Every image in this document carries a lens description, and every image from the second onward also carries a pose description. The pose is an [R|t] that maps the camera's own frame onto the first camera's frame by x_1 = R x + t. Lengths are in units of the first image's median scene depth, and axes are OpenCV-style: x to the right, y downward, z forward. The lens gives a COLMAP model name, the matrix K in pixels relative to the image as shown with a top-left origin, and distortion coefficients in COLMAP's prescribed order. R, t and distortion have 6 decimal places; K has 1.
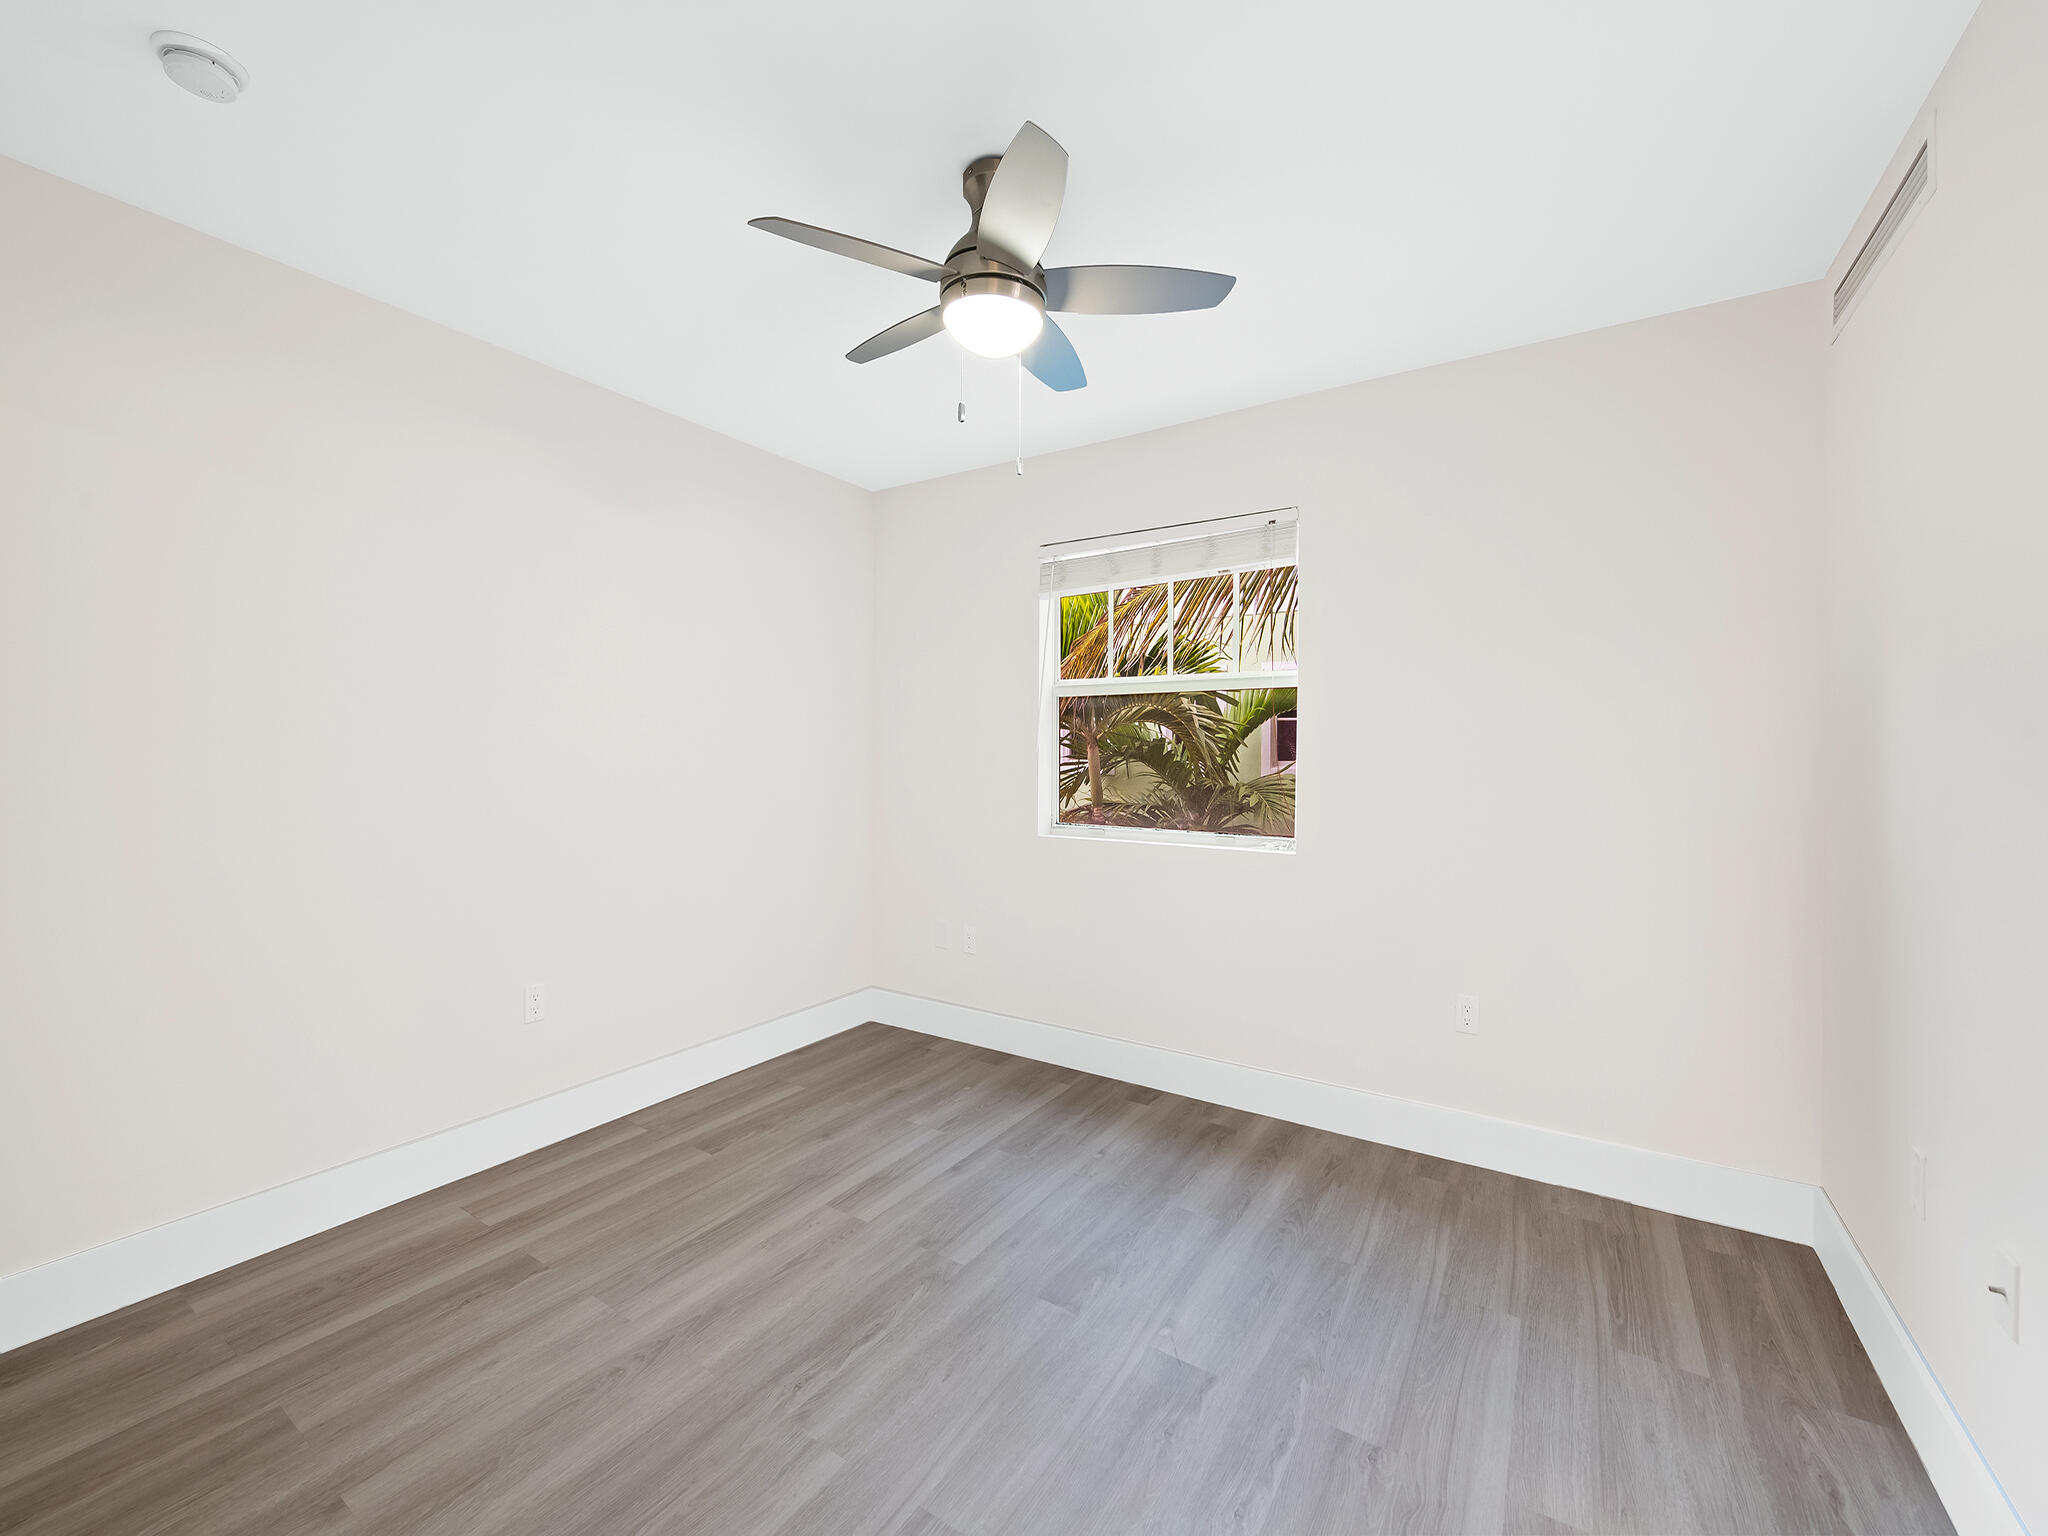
lens RADIAL K [[857.3, 0, 1020.5], [0, 857.3, 757.3], [0, 0, 1]] dist [-0.000938, -0.002176]
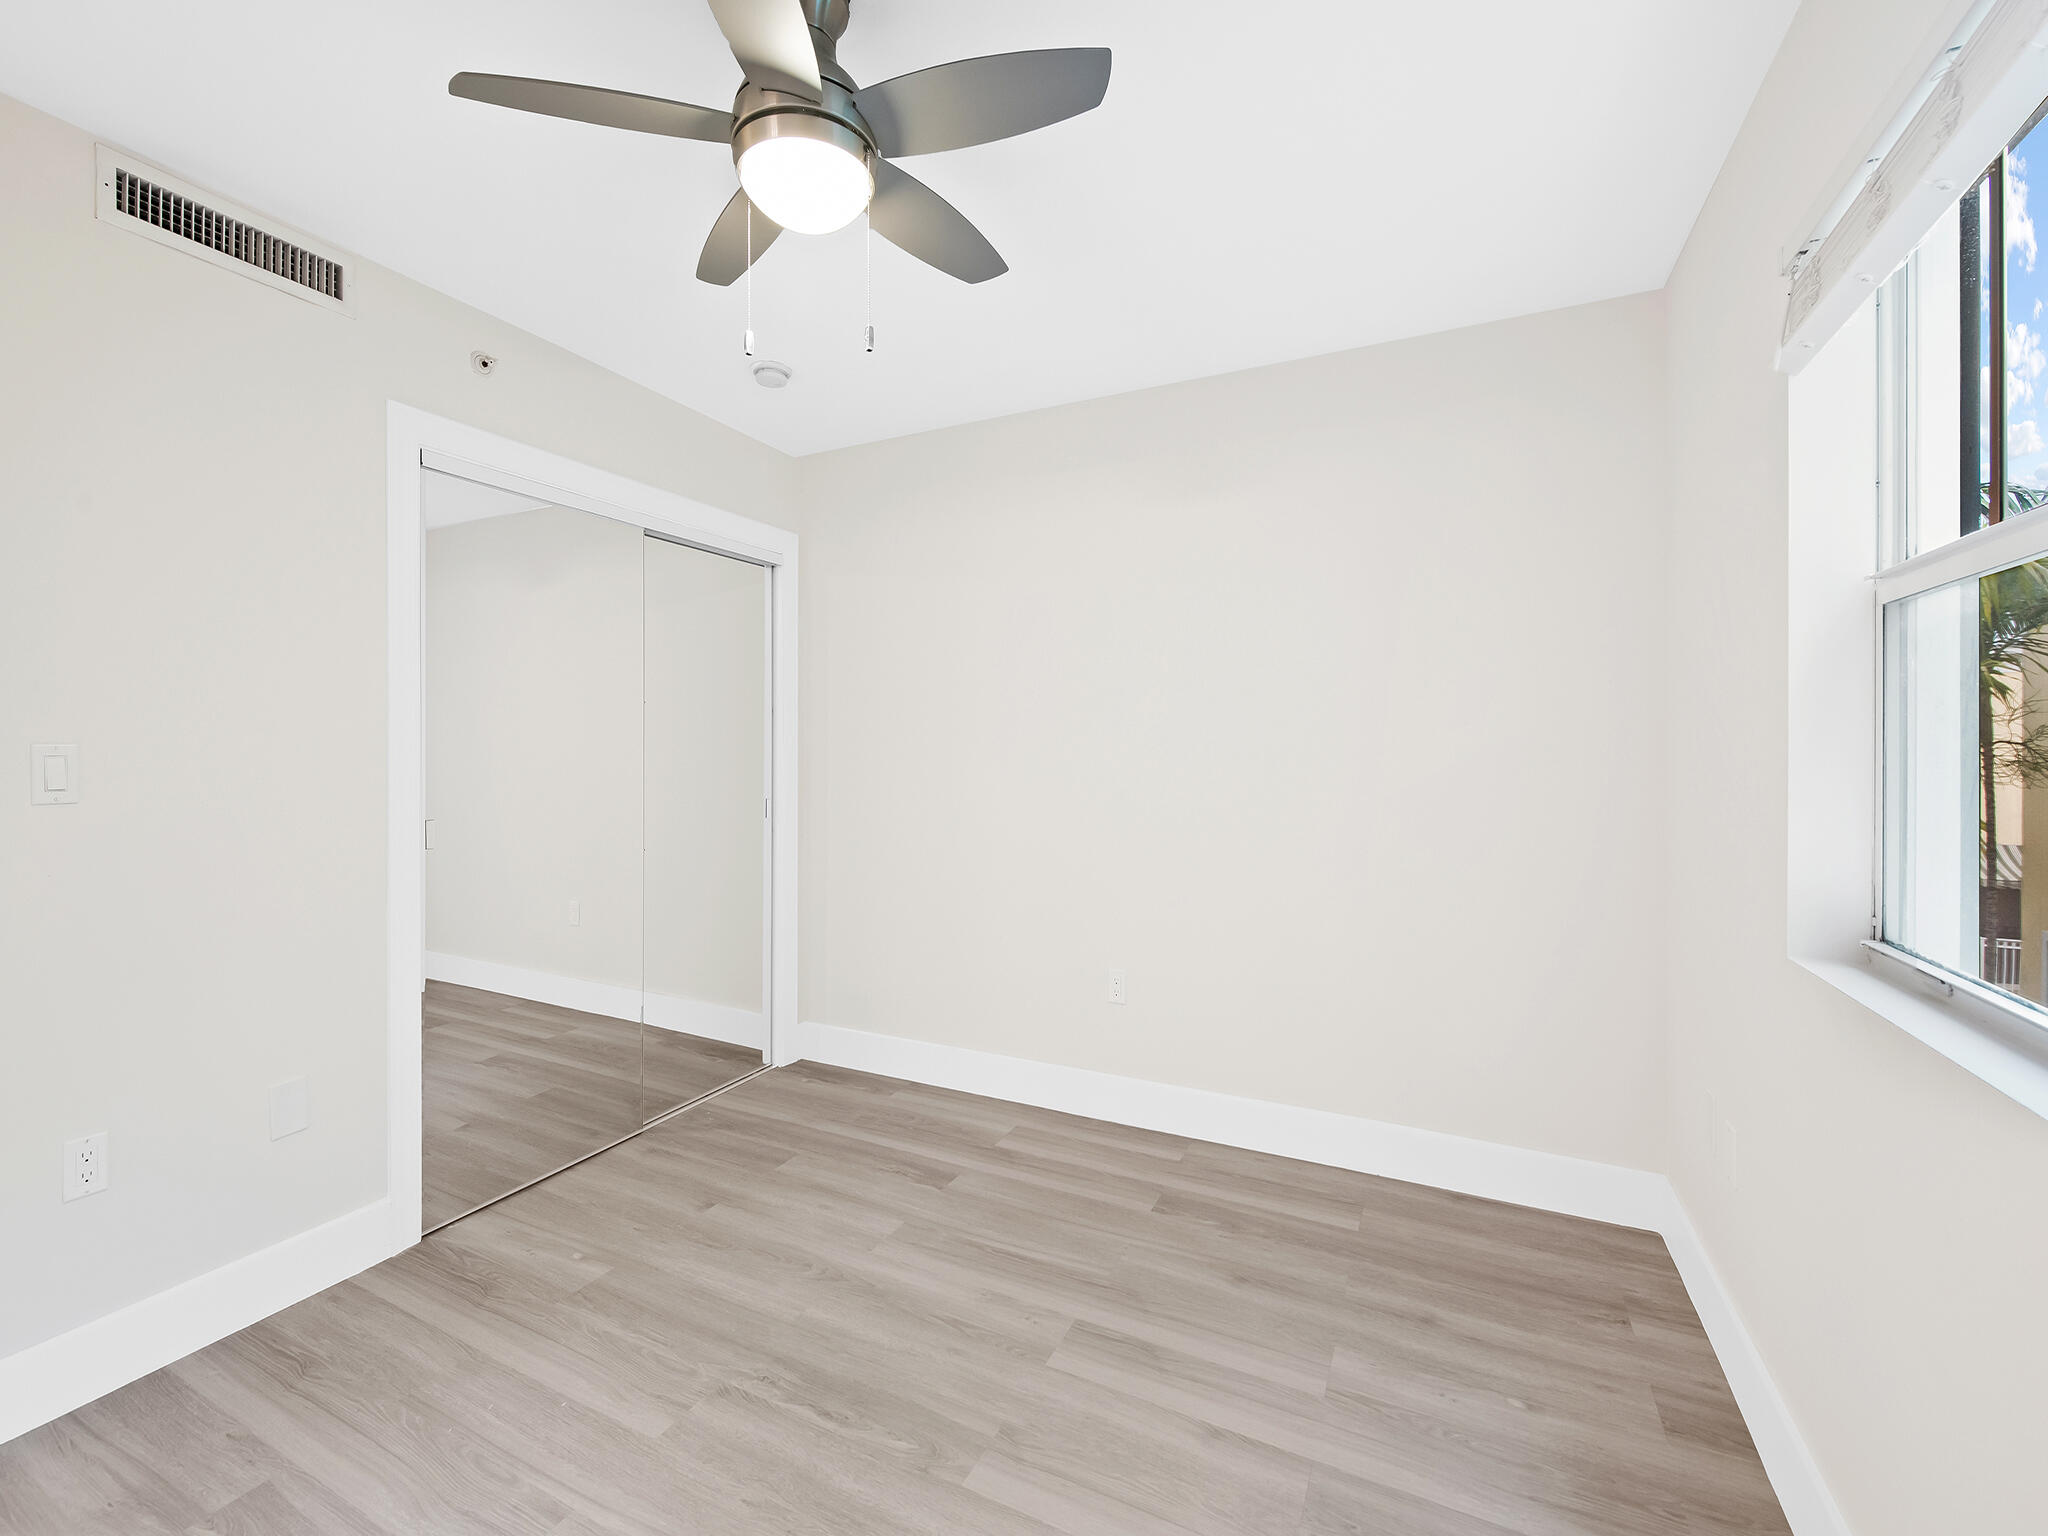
lens RADIAL K [[857.3, 0, 1017.6], [0, 857.3, 760.7], [0, 0, 1]] dist [-0.000938, -0.002176]
pose [[0.100883, 0.007517, -0.994870, 0.602260], [-0.005061, 0.999962, 0.007042, -0.010420], [0.994885, 0.004324, 0.100918, 0.917164]]
